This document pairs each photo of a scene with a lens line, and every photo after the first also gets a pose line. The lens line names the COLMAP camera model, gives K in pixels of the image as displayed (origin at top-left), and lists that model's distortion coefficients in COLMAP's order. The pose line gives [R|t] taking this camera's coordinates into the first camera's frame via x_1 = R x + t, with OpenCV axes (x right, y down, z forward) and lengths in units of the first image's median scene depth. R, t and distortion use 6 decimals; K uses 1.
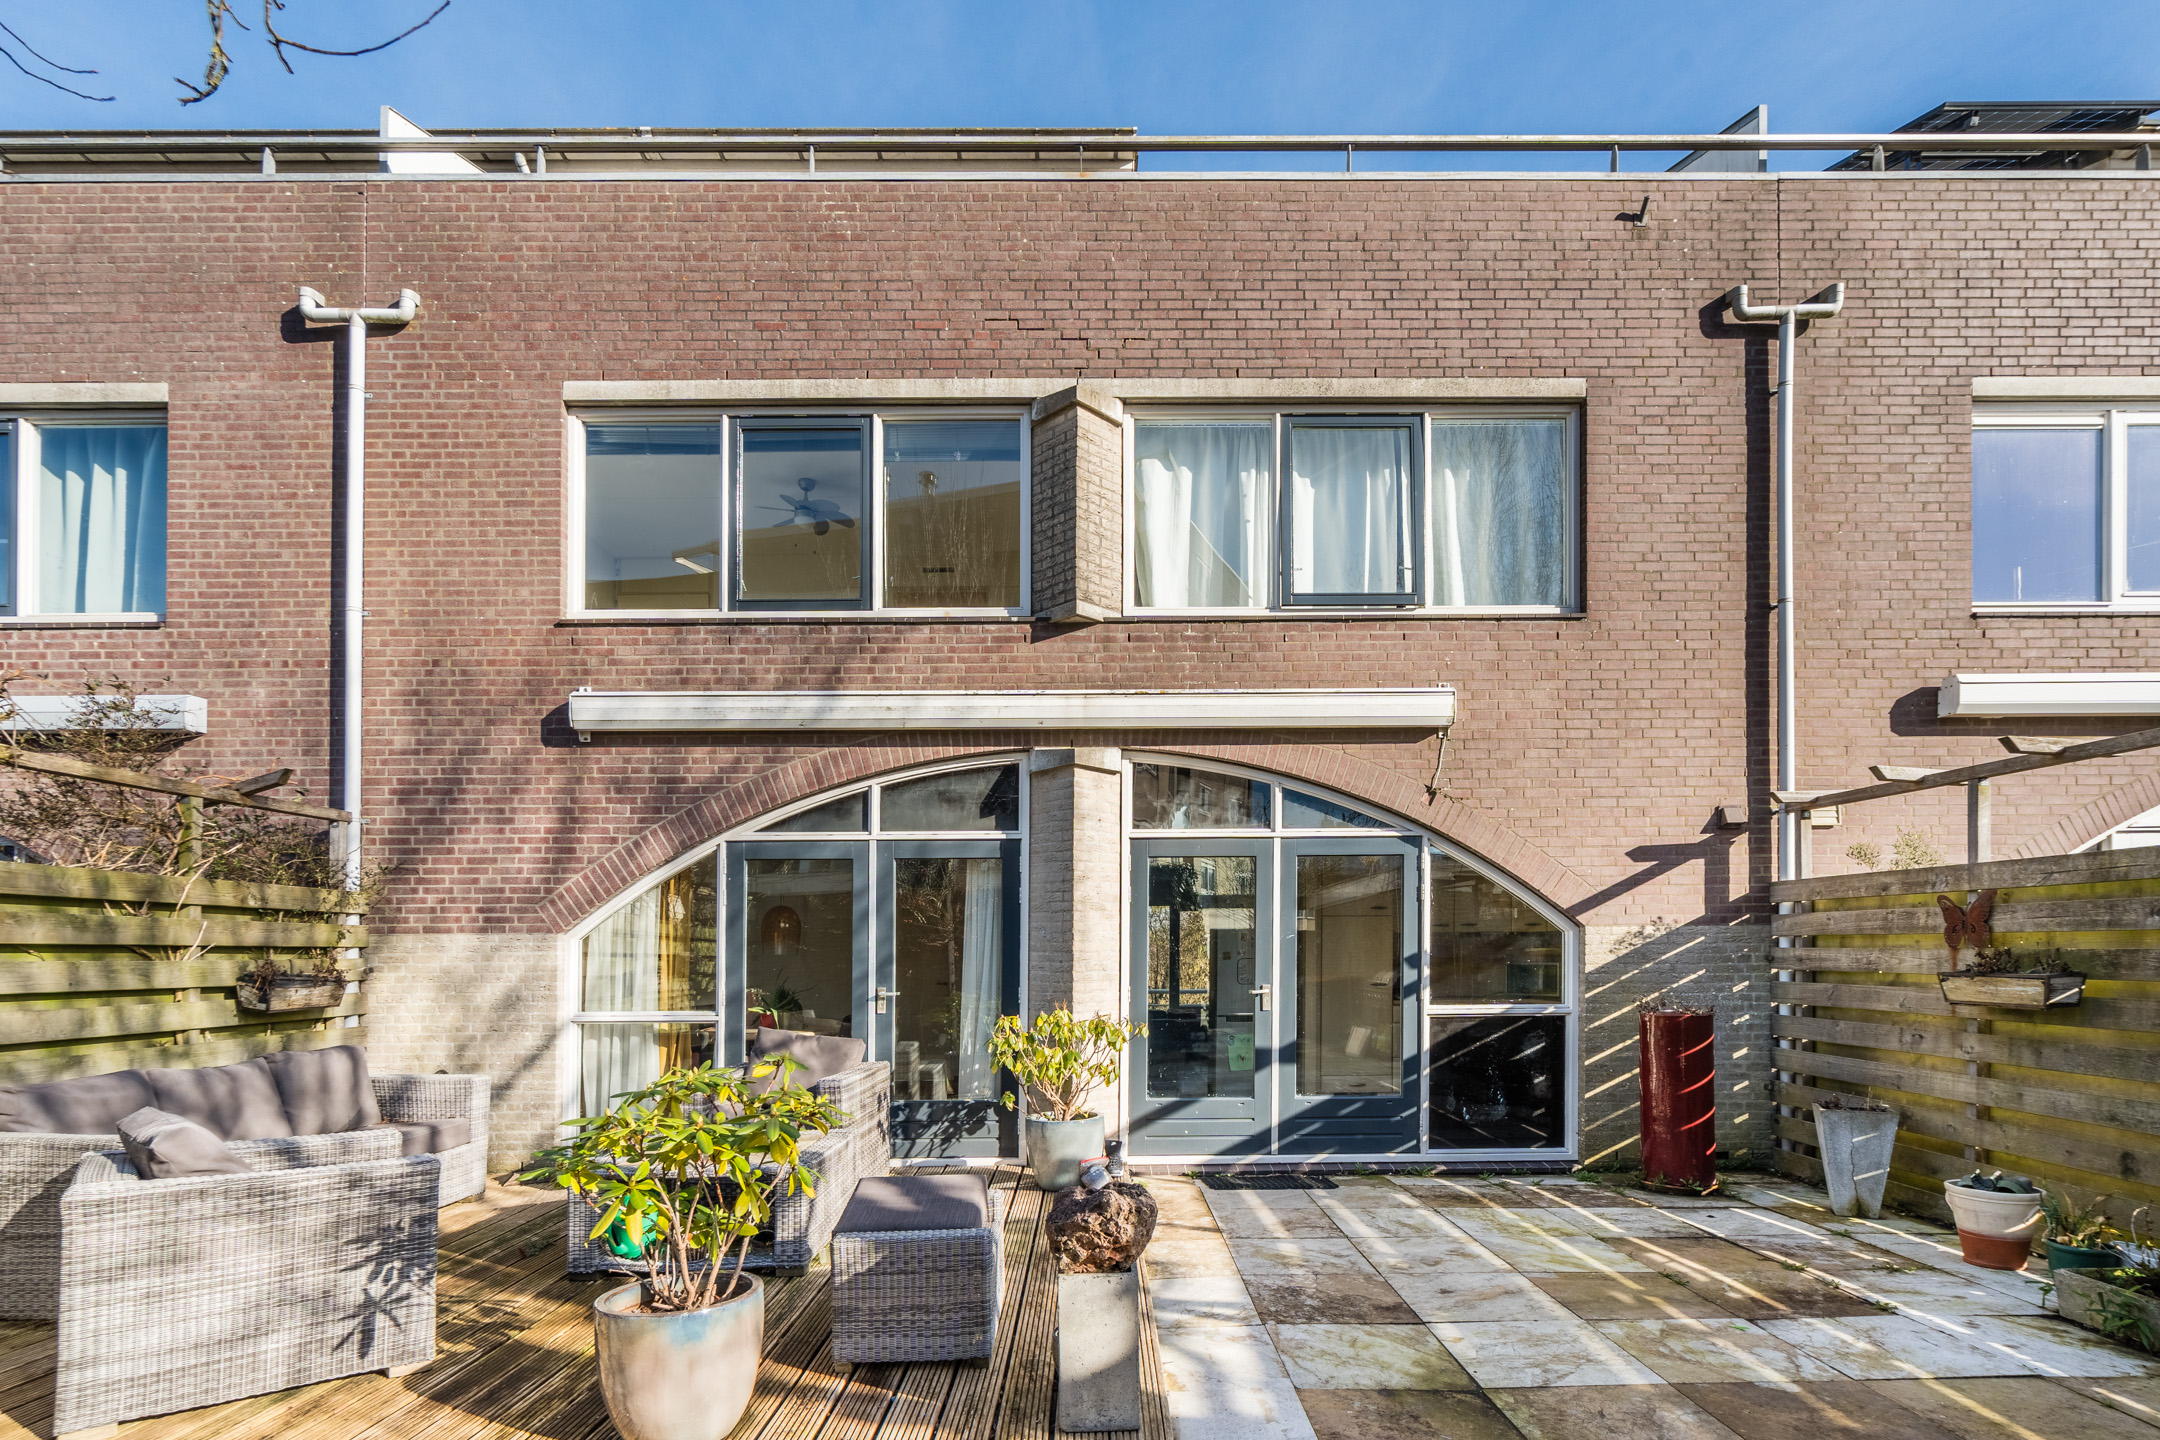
lens RADIAL K [[1015.4, 0, 1122.8], [0, 1015.4, 956.2], [0, 0, 1]] dist [-0.006782, 0.002620]
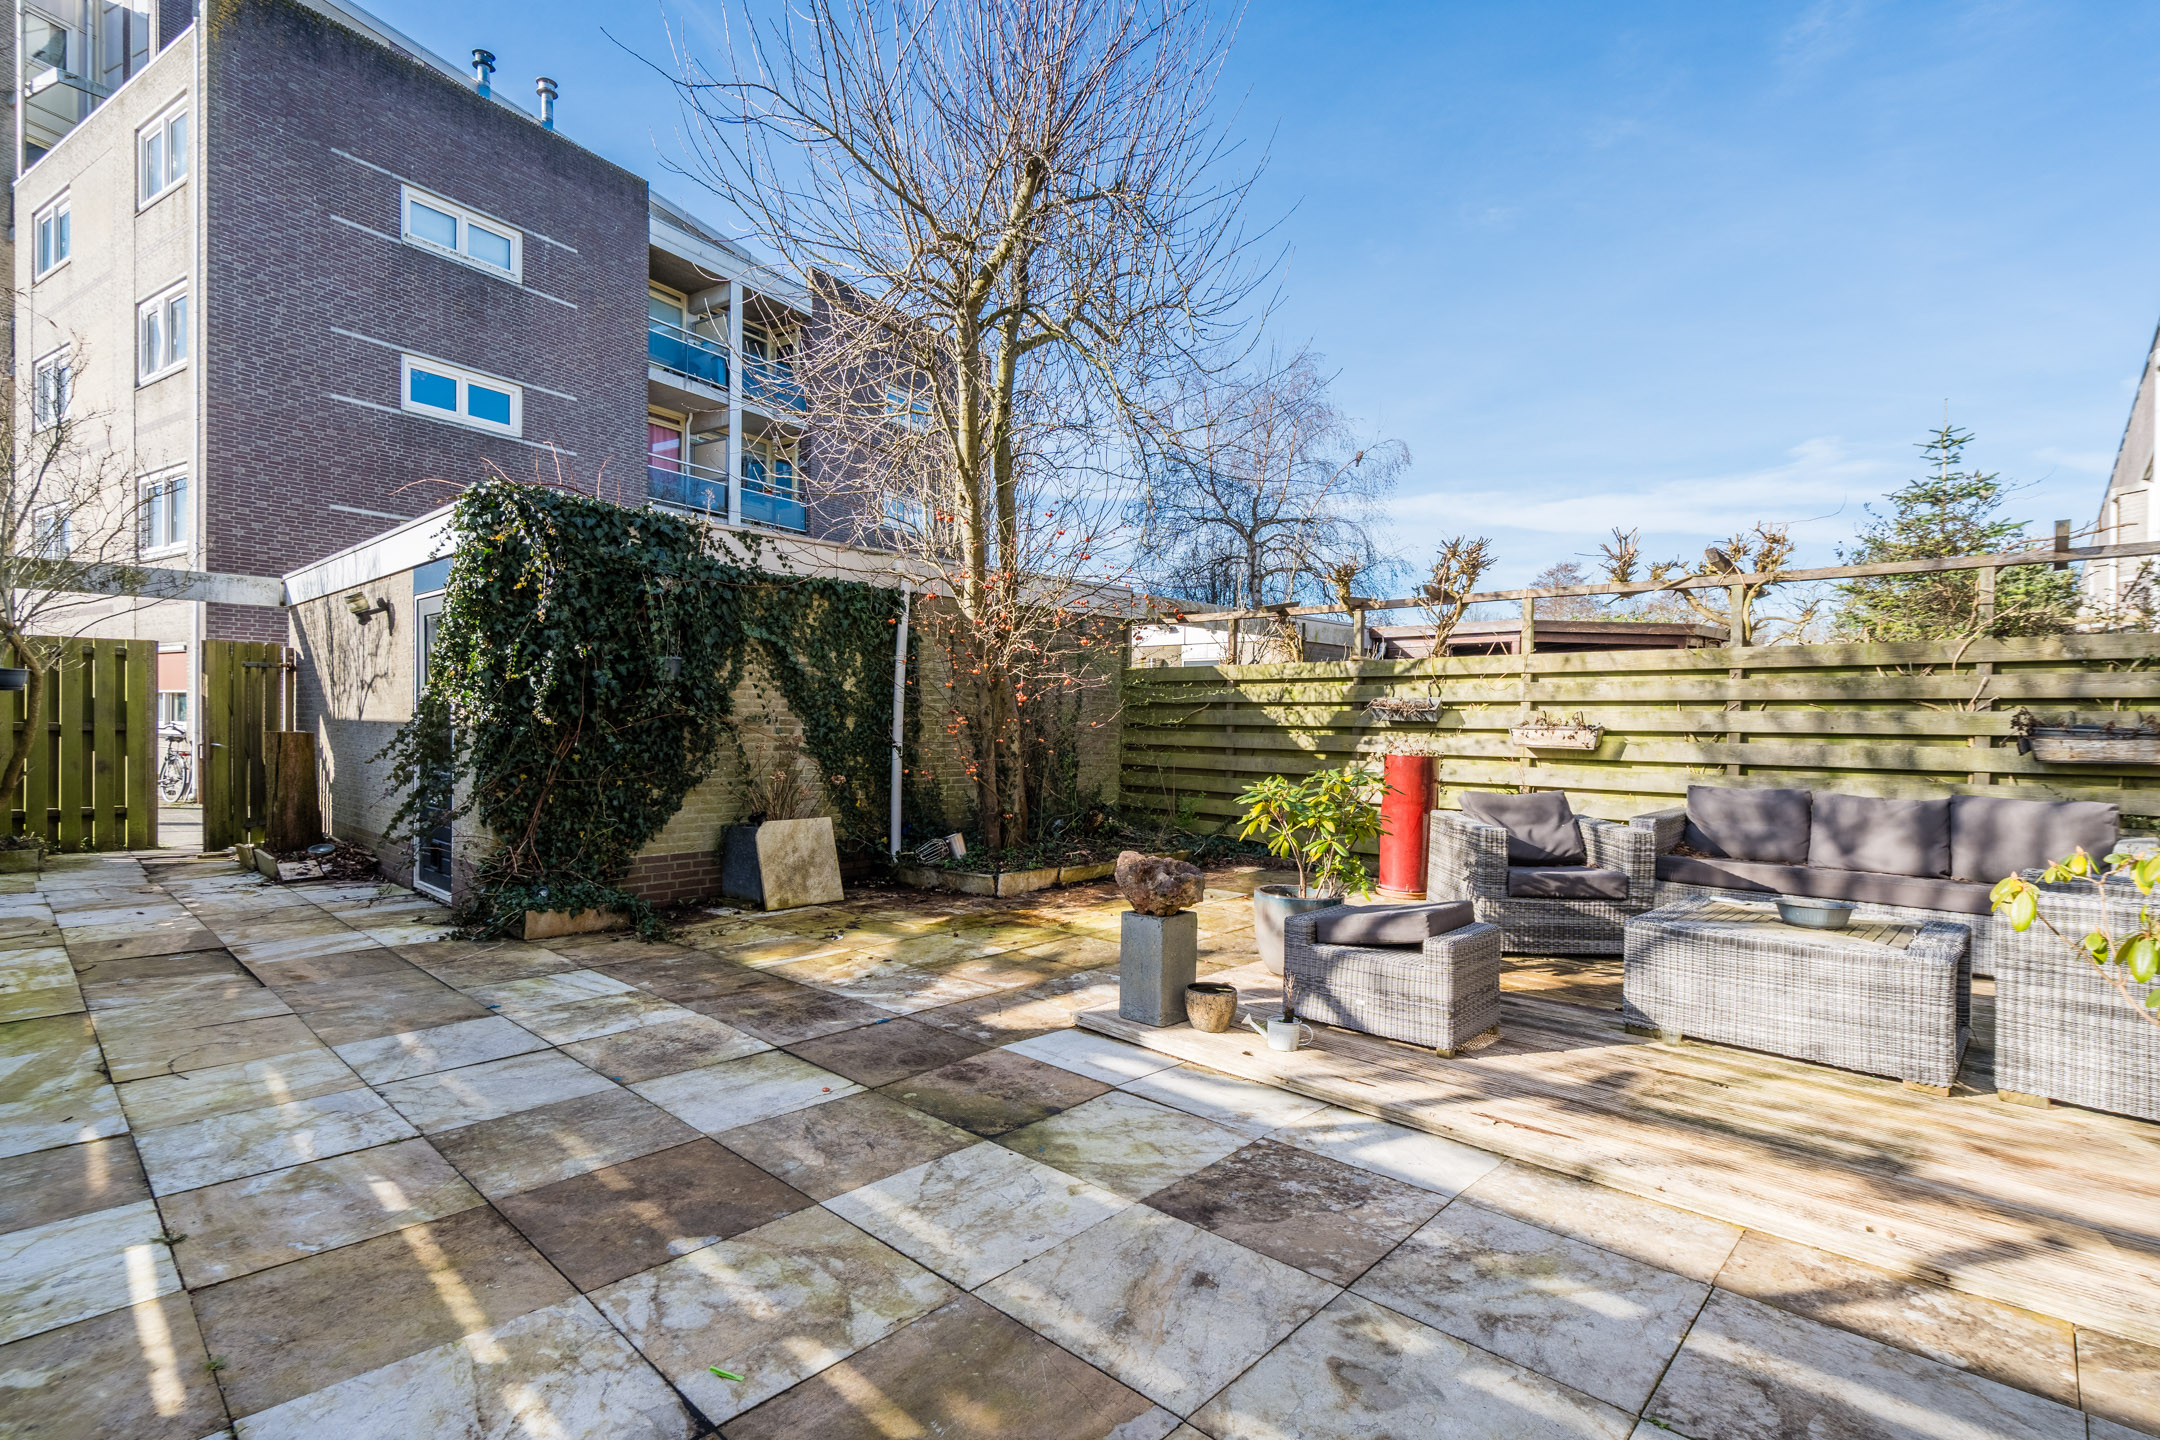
lens RADIAL K [[1046.7, 0, 1066.2], [0, 1046.7, 729.8], [0, 0, 1]] dist [-0.004886, 0.002065]
pose [[-0.685506, 0.006136, -0.728041, 0.501248], [-0.008101, 0.999838, 0.016054, 0.011432], [0.728022, 0.016903, -0.685346, 0.845006]]
